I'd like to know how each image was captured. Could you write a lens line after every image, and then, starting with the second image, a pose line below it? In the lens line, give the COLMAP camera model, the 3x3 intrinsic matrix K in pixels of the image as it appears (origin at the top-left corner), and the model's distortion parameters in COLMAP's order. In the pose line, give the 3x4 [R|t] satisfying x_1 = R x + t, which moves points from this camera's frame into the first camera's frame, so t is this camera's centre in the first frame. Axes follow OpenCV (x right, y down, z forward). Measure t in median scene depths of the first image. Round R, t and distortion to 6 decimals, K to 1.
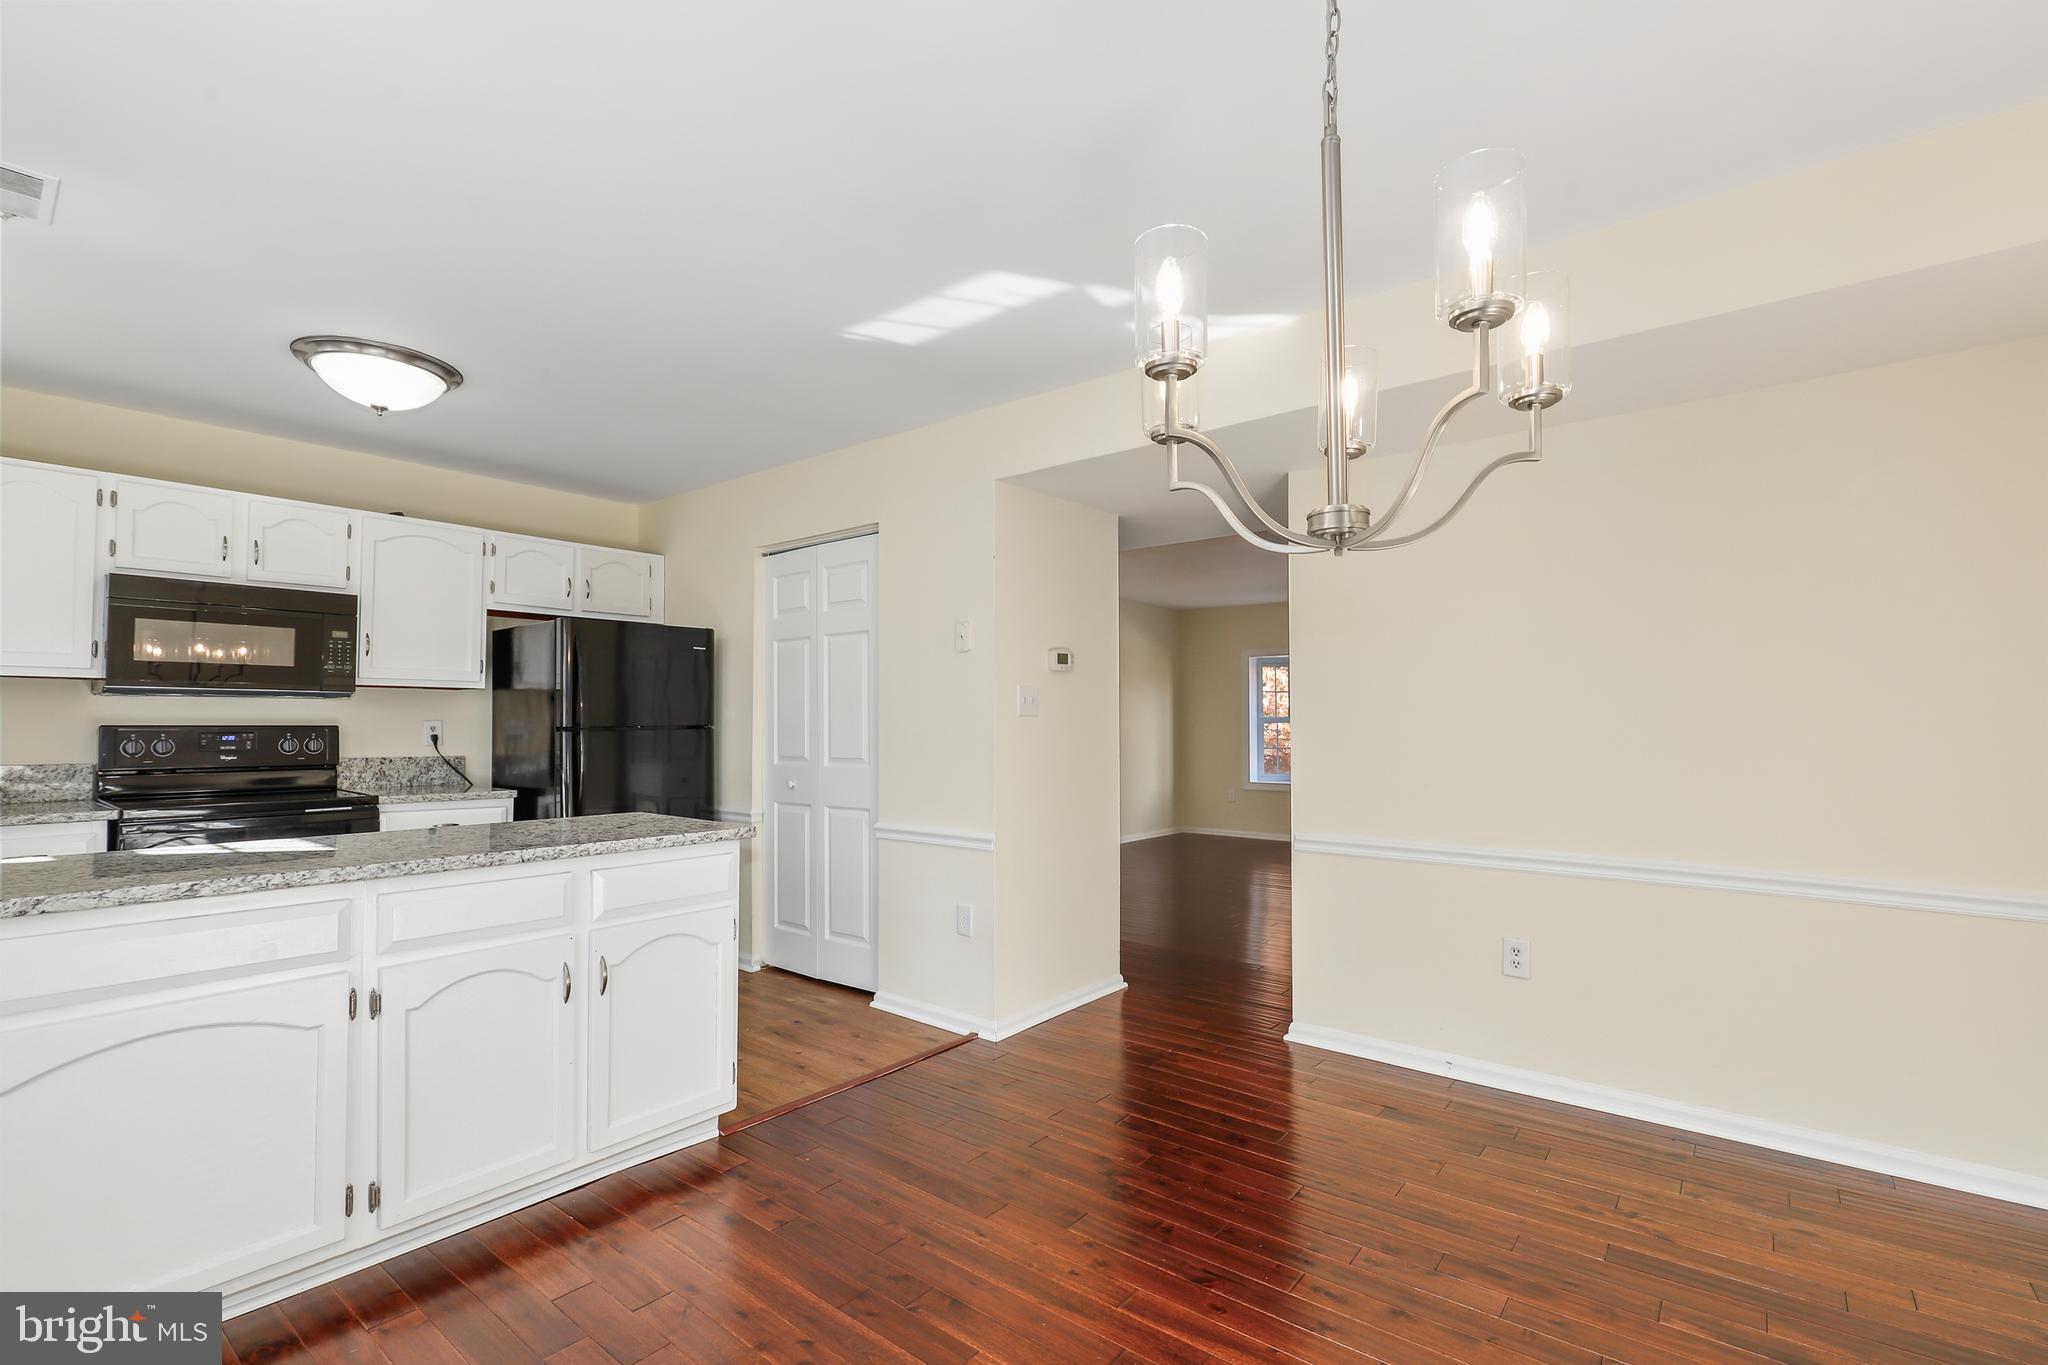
lens RADIAL K [[942.4, 0, 1031.5], [0, 942.4, 693.8], [0, 0, 1]] dist [-0.000969, -0.000800]
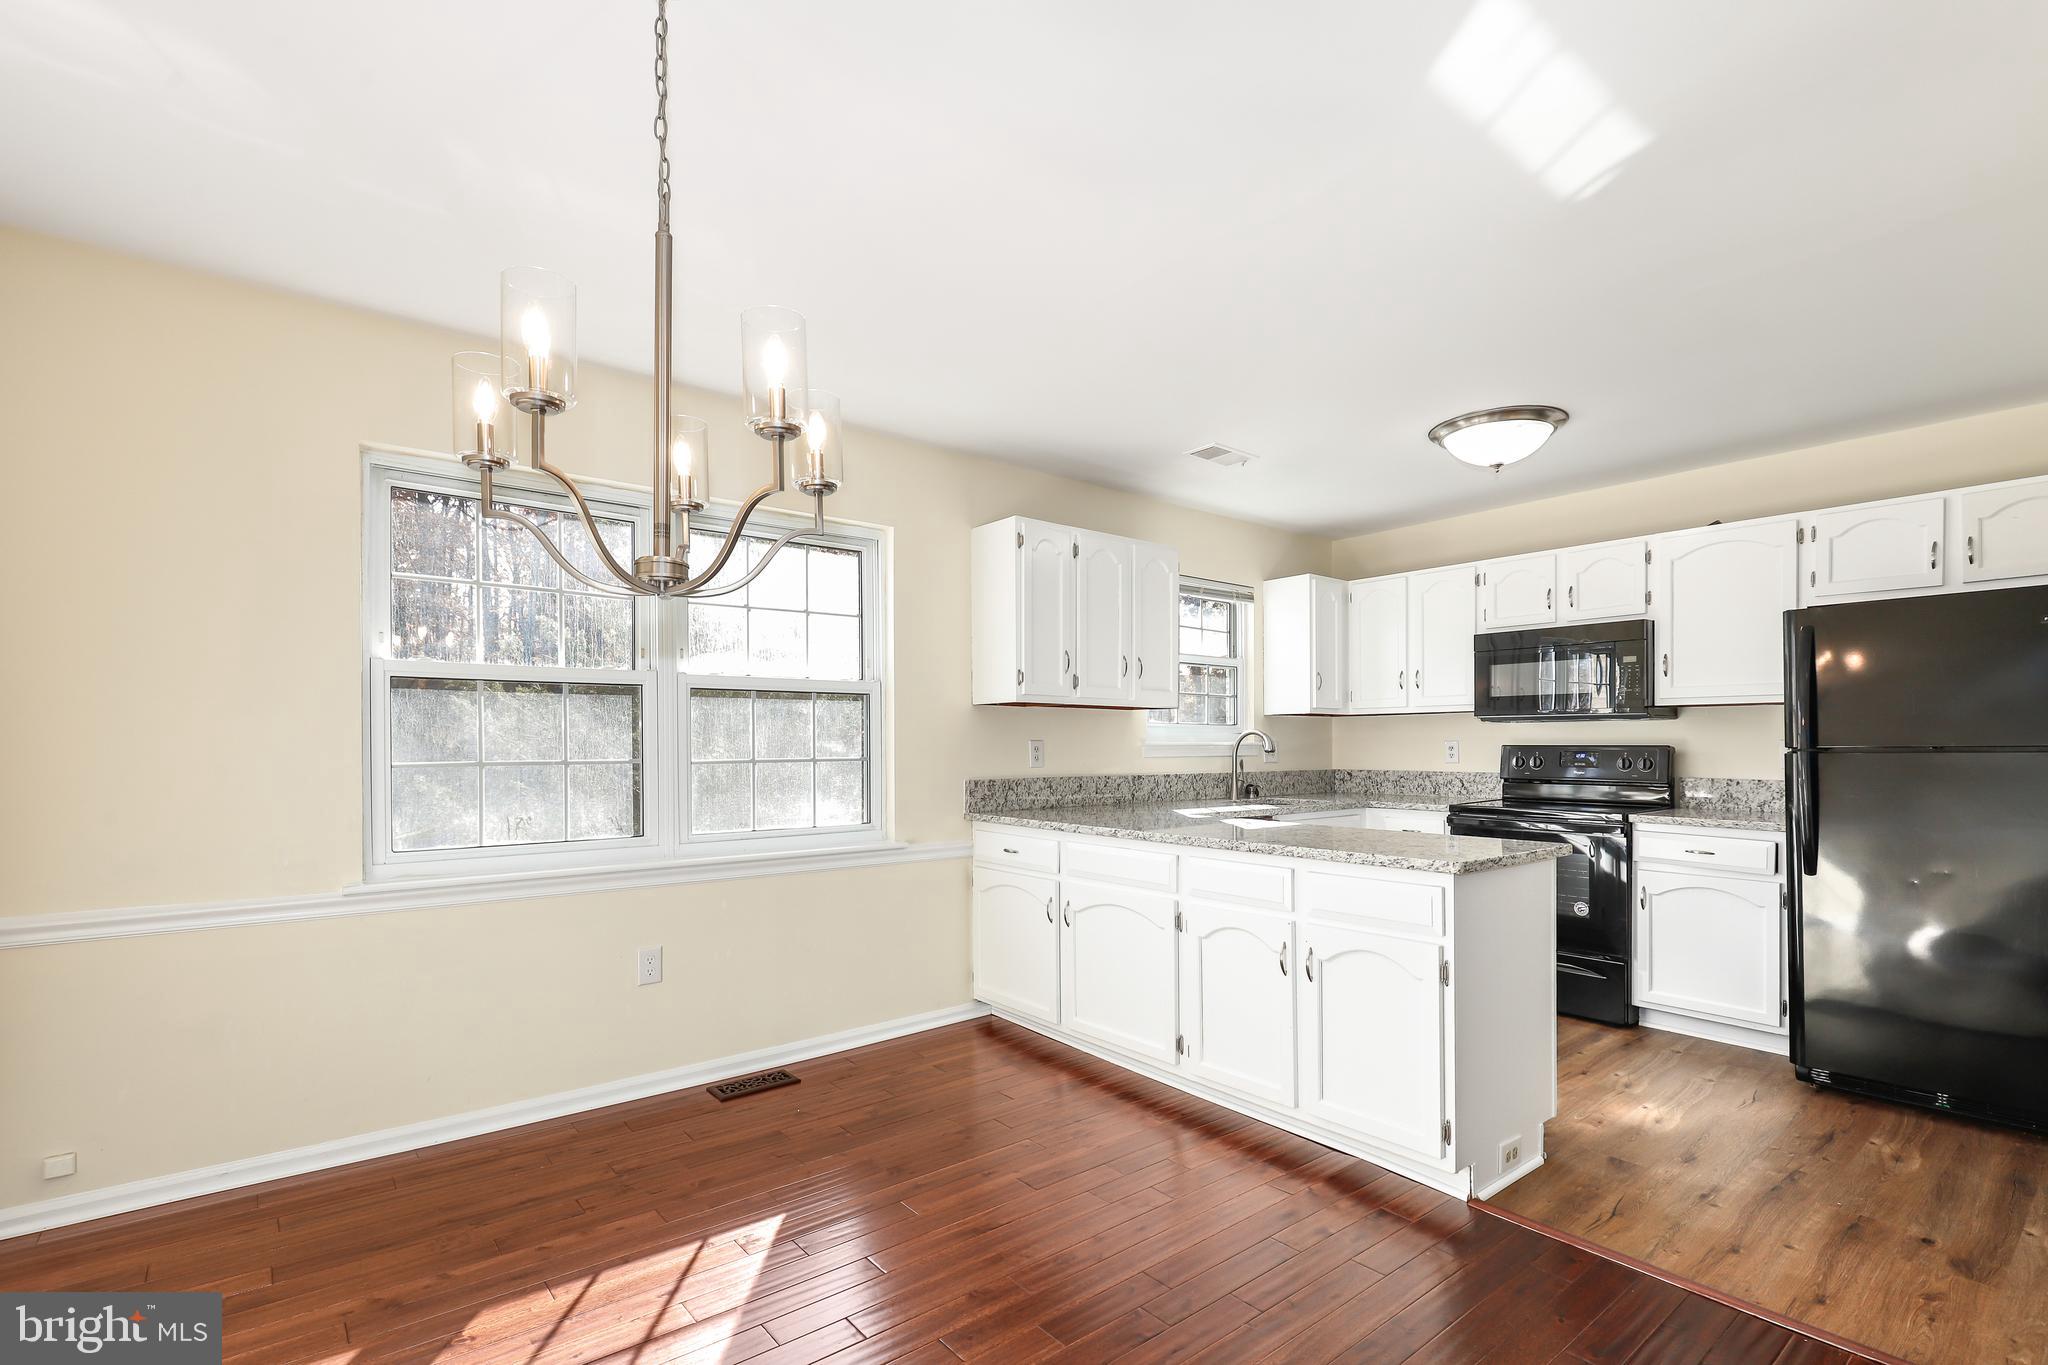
lens RADIAL K [[942.4, 0, 990.1], [0, 942.4, 744.9], [0, 0, 1]] dist [-0.000969, -0.000800]
pose [[-0.248349, 0.000743, -0.968670, 0.474609], [0.032077, 0.999458, -0.007457, 0.018346], [0.968139, -0.032924, -0.248238, 0.578429]]
